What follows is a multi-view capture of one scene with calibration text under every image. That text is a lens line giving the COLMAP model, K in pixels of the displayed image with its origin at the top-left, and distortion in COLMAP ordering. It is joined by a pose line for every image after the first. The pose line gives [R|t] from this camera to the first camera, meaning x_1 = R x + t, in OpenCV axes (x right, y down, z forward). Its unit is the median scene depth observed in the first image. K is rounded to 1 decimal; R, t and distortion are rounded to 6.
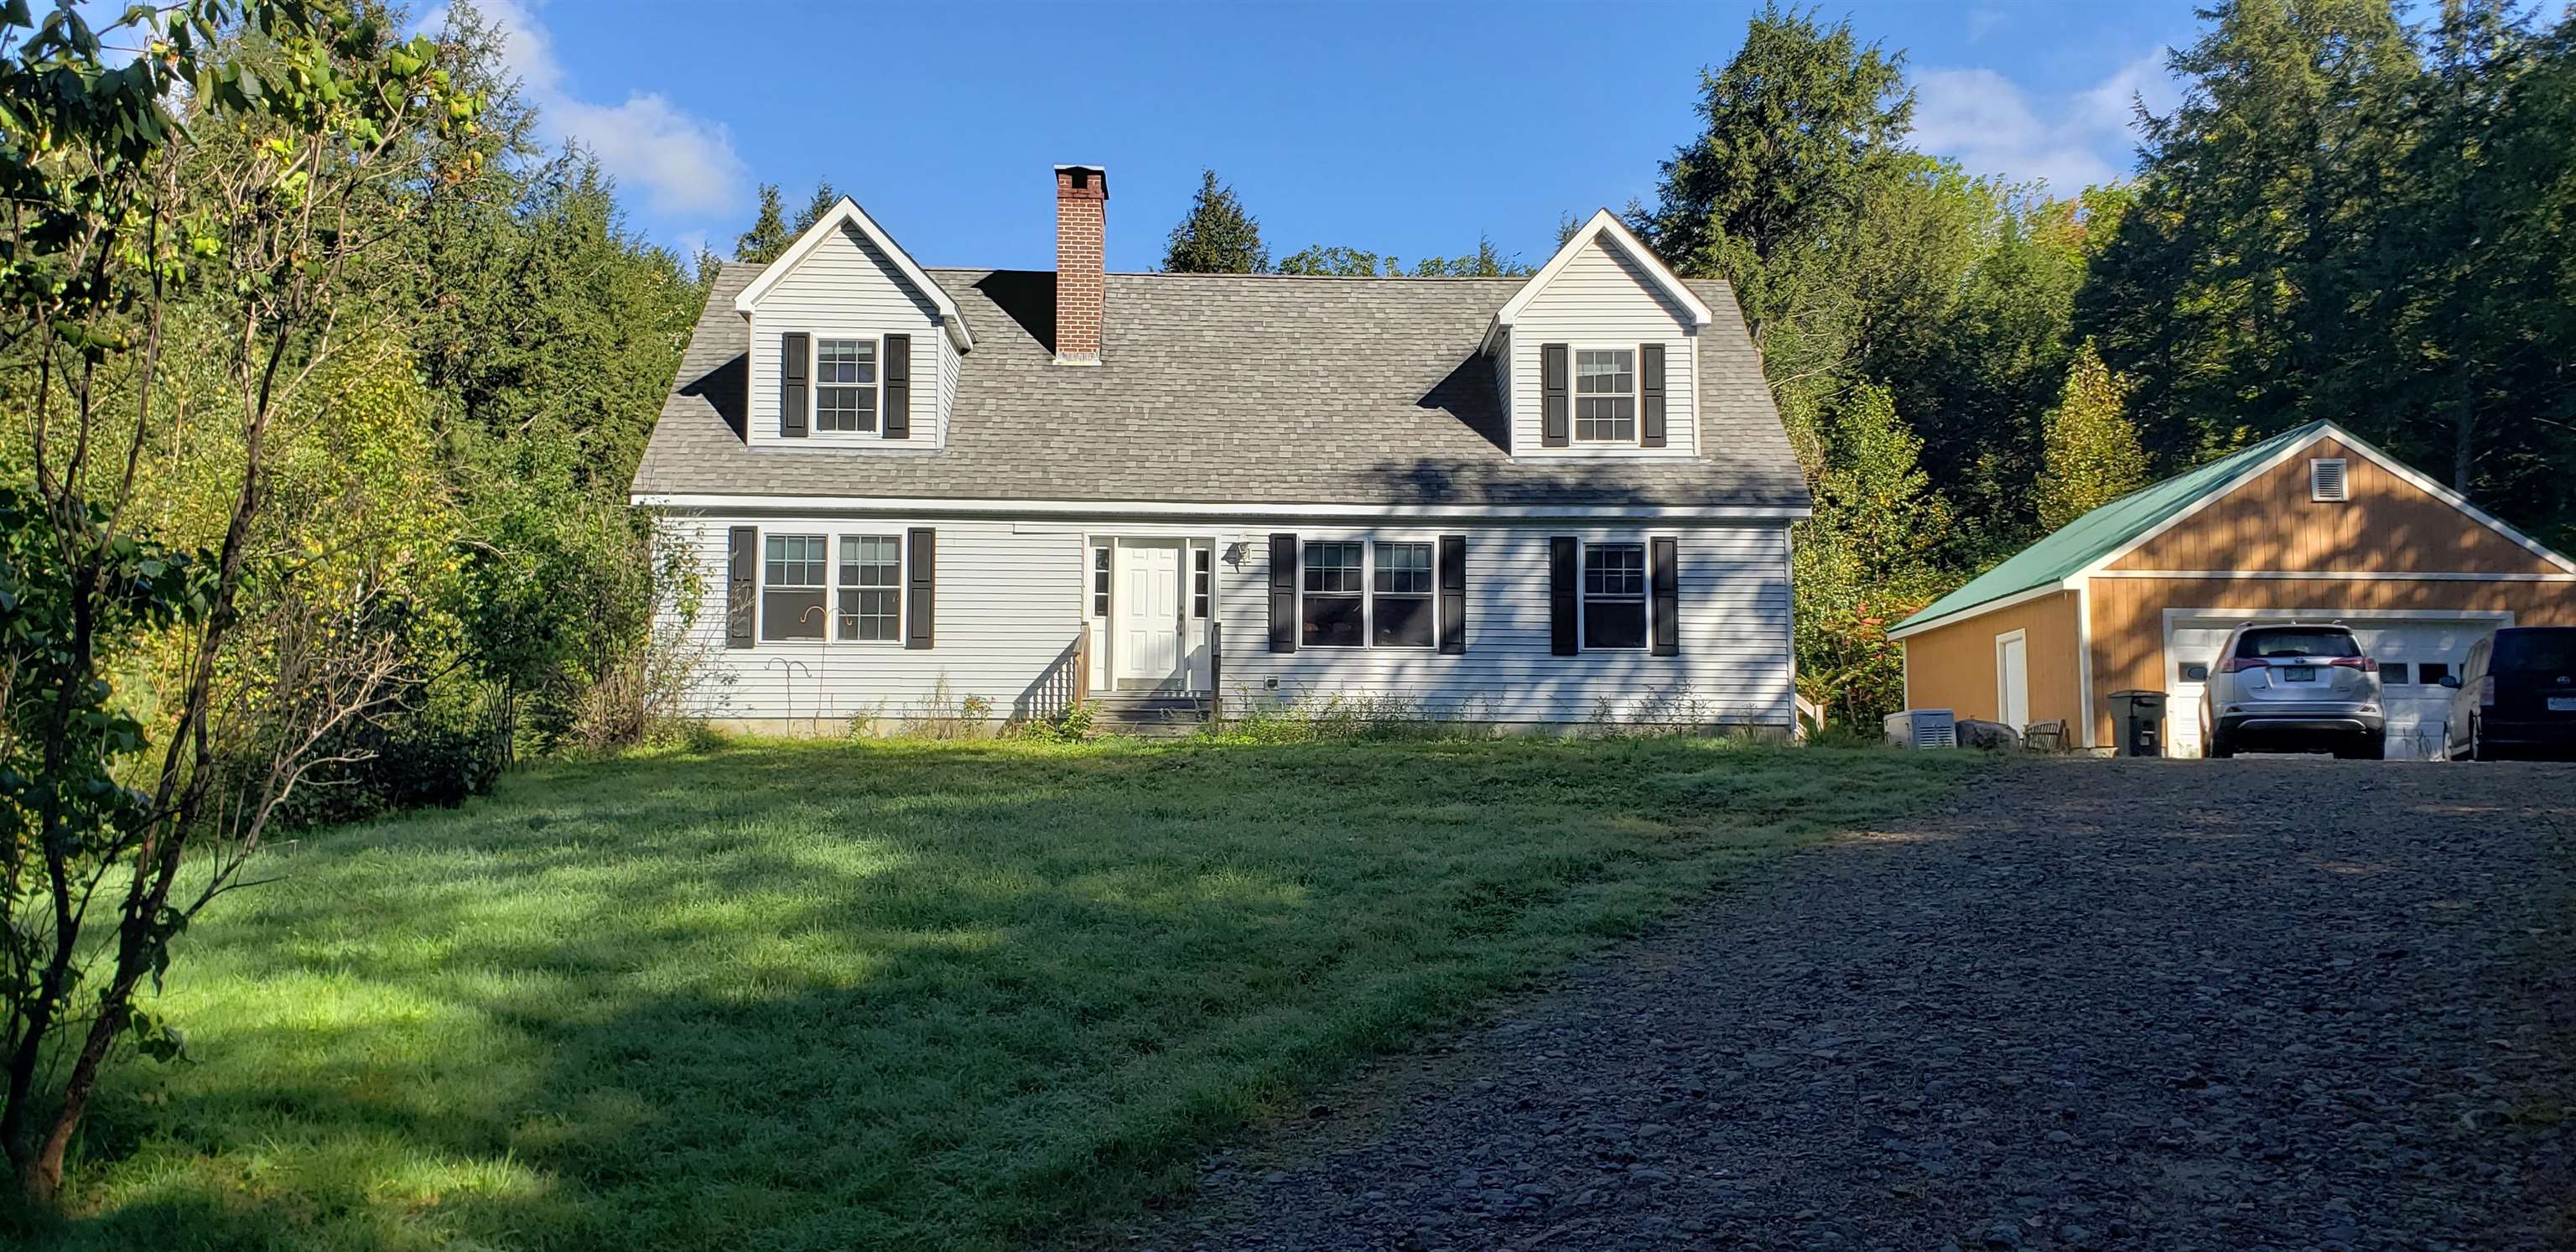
lens RADIAL K [[2024.0, 0, 1288.0], [0, 2024.0, 626.0], [0, 0, 1]] dist [-0.024556, 0.049804]
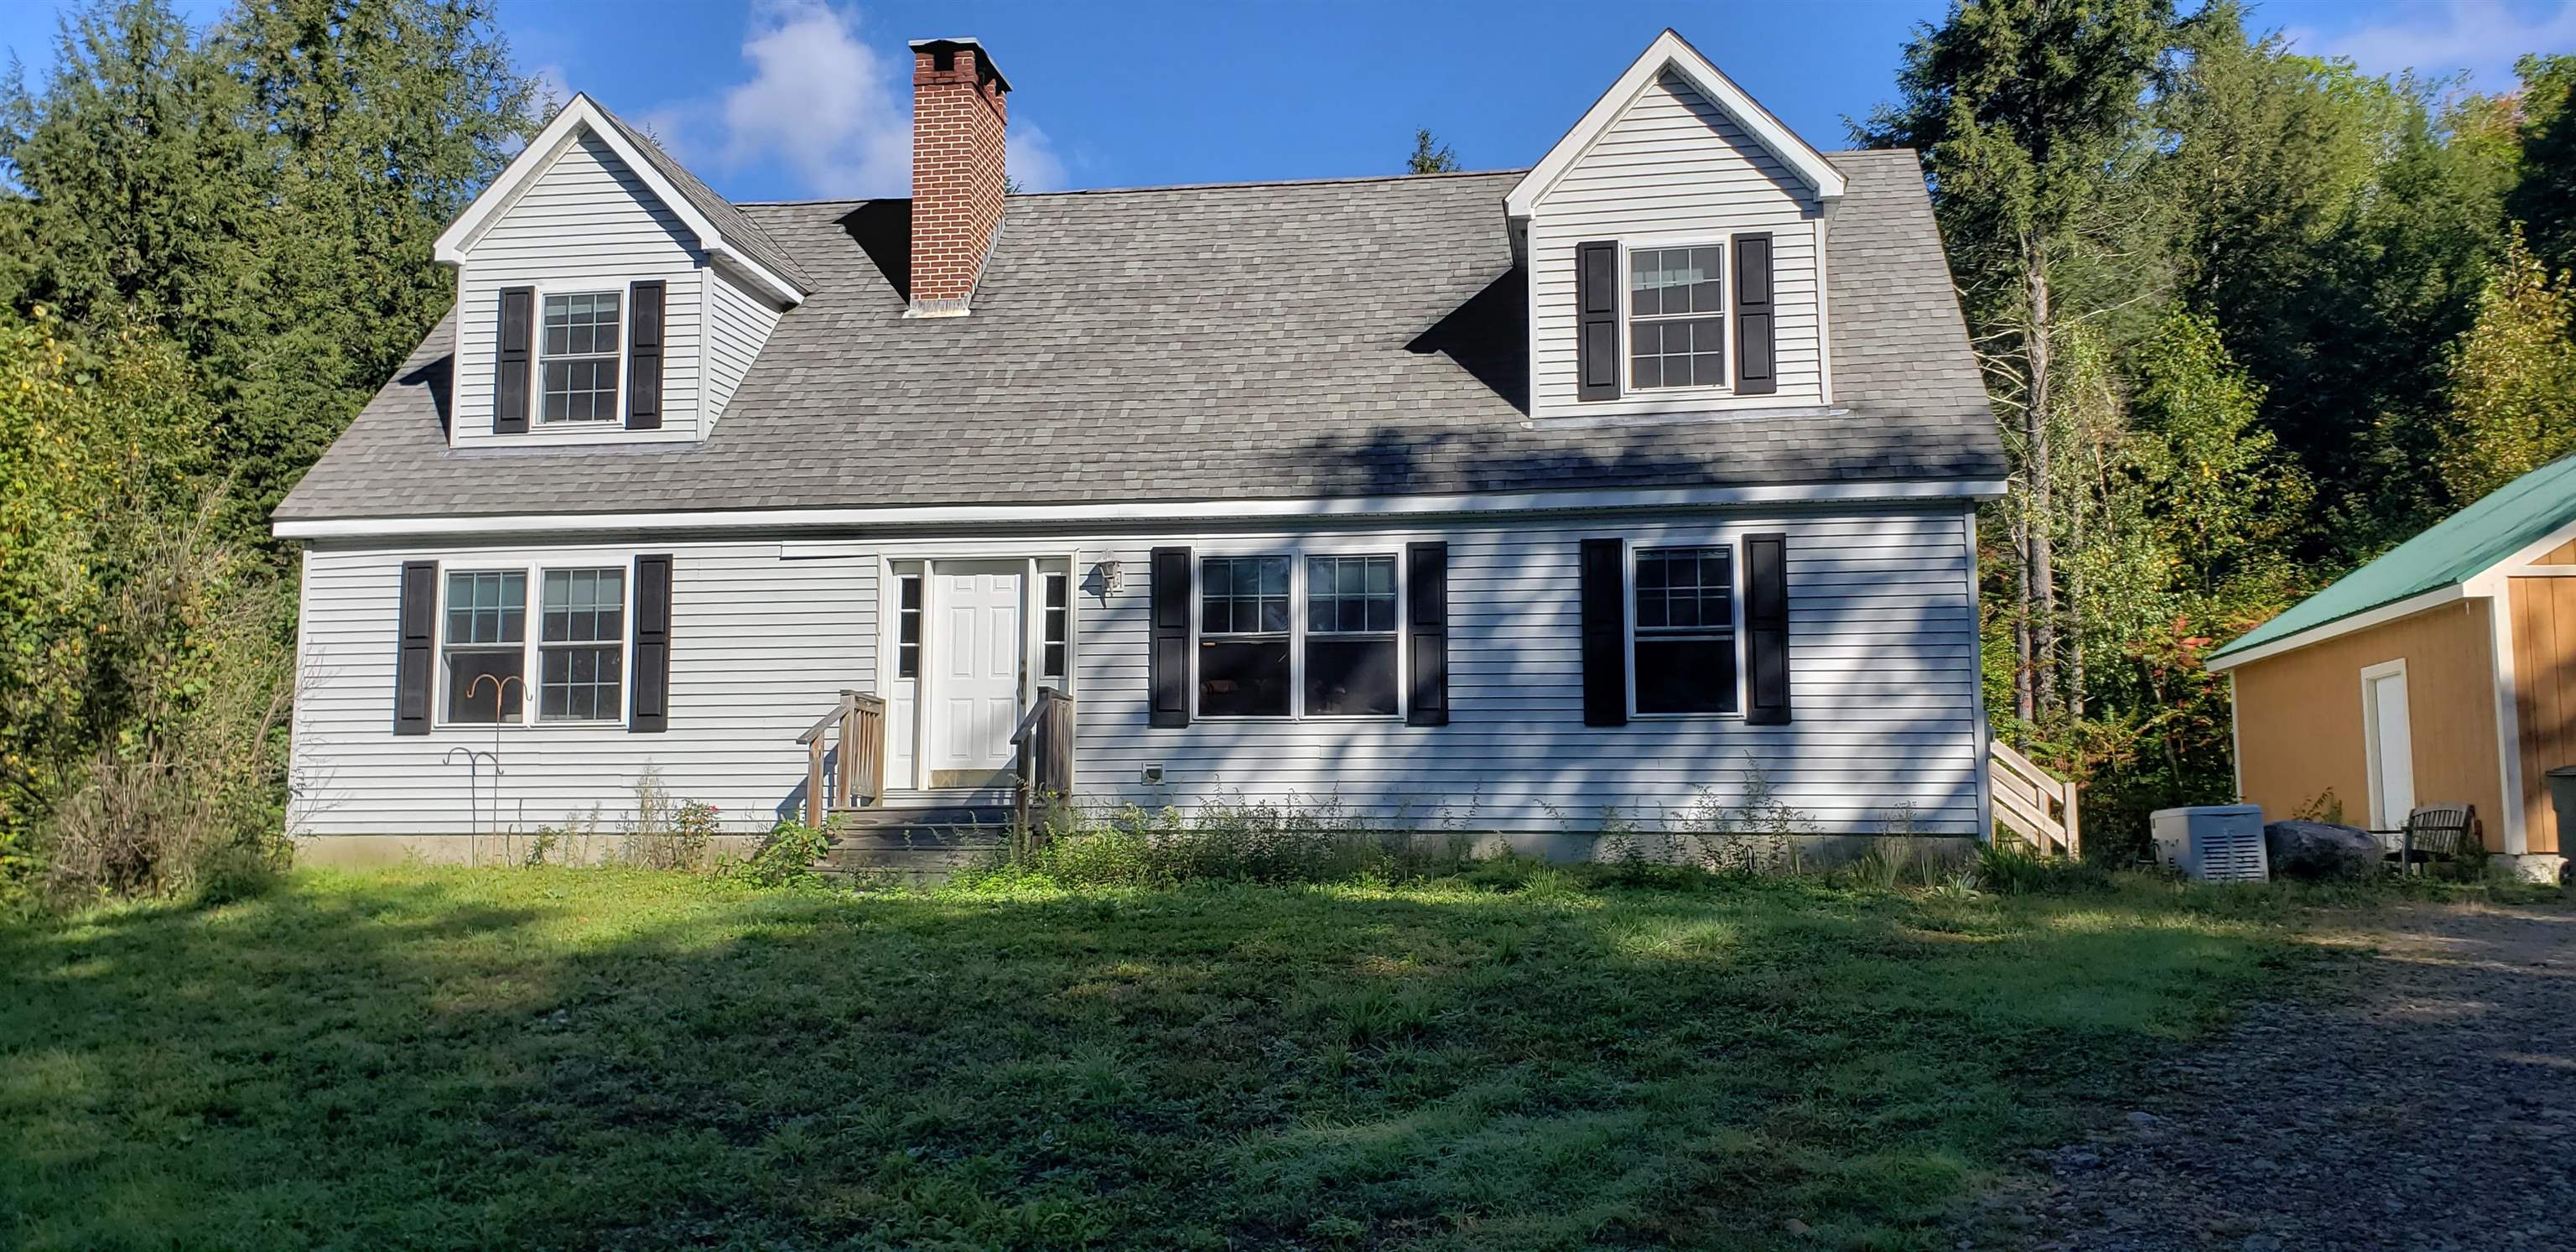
lens RADIAL K [[2024.0, 0, 1288.0], [0, 2024.0, 626.0], [0, 0, 1]] dist [-0.024556, 0.049804]
pose [[0.983081, -0.023675, -0.181635, 0.153867], [0.022497, 0.999710, -0.008544, -0.013298], [0.181785, 0.004313, 0.983329, 0.353566]]
